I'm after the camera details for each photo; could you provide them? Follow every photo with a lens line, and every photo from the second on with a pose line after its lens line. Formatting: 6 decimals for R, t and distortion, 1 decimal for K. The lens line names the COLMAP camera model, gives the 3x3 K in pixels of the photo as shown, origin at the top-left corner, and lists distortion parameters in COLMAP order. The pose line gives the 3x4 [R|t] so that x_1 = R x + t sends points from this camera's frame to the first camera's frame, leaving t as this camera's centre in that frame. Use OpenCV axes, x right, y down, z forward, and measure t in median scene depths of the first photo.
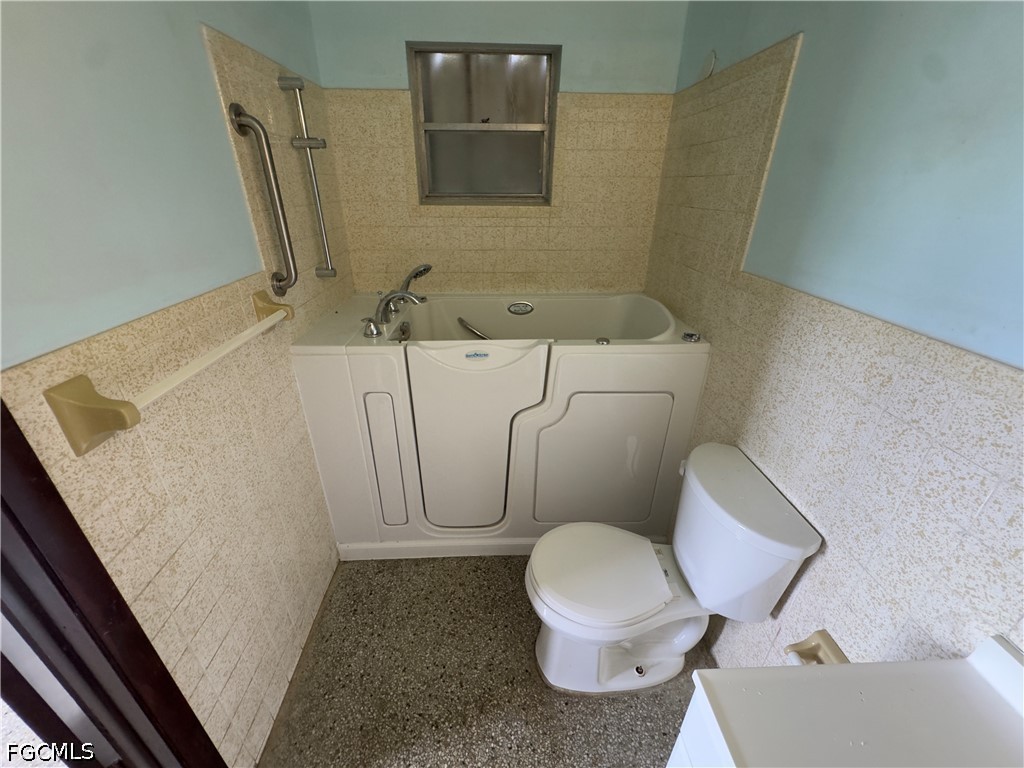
lens RADIAL K [[409.0, 0, 510.6], [0, 409.0, 383.1], [0, 0, 1]] dist [-0.002959, -0.000738]
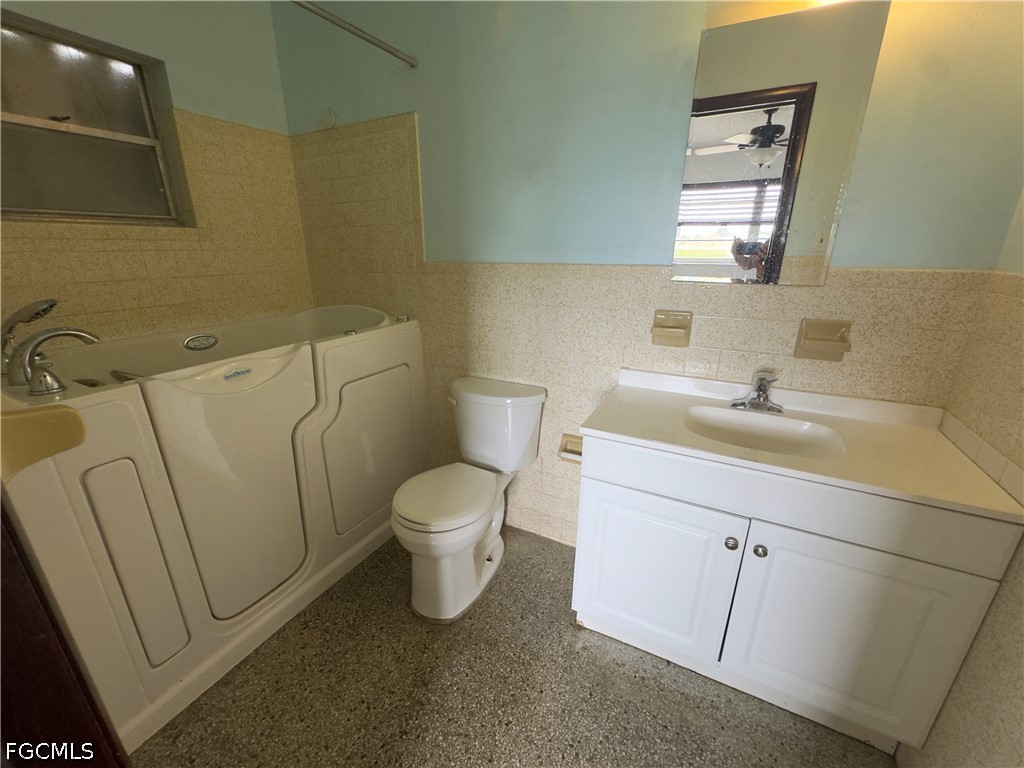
lens RADIAL K [[409.0, 0, 510.6], [0, 409.0, 382.7], [0, 0, 1]] dist [-0.002959, -0.000738]
pose [[0.504311, -0.279951, 0.816883, -0.517253], [0.385434, 0.919503, 0.077168, 0.108963], [-0.772730, 0.275937, 0.571618, 0.051474]]
